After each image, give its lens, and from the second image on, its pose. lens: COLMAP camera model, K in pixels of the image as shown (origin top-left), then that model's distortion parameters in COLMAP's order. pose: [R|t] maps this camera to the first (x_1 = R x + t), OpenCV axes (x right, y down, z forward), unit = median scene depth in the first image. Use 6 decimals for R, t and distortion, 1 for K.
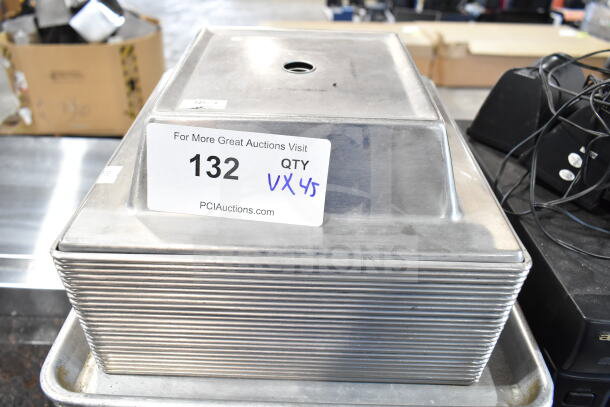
lens RADIAL K [[468.0, 0, 301.9], [0, 468.0, 207.0], [0, 0, 1]] dist [-0.019785, 0.003092]
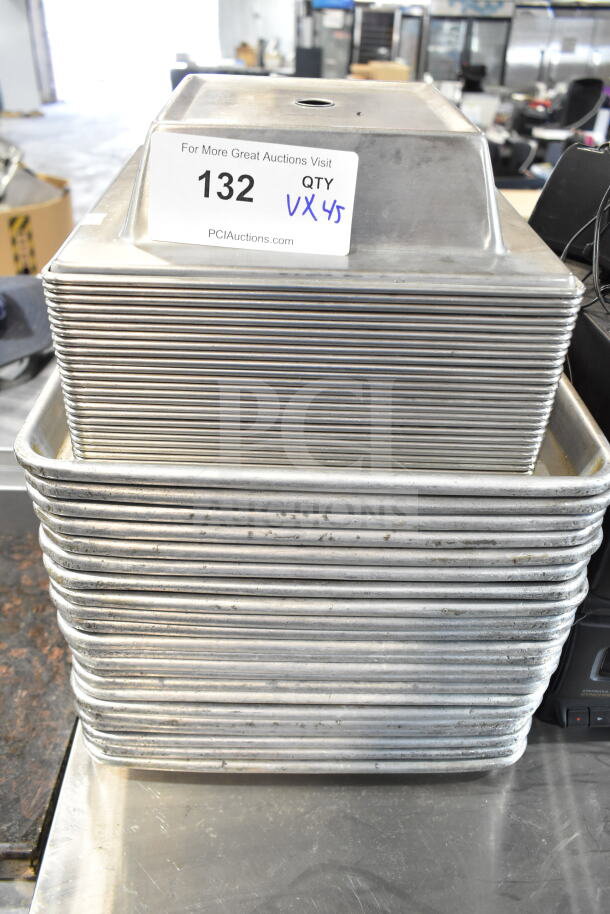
lens RADIAL K [[701.2, 0, 299.5], [0, 701.2, 450.8], [0, 0, 1]] dist [-0.019785, 0.003092]
pose [[0.999811, -0.005752, 0.018585, -0.075999], [0.005994, 0.999898, -0.012972, 0.428973], [-0.018509, 0.013081, 0.999743, -0.311223]]
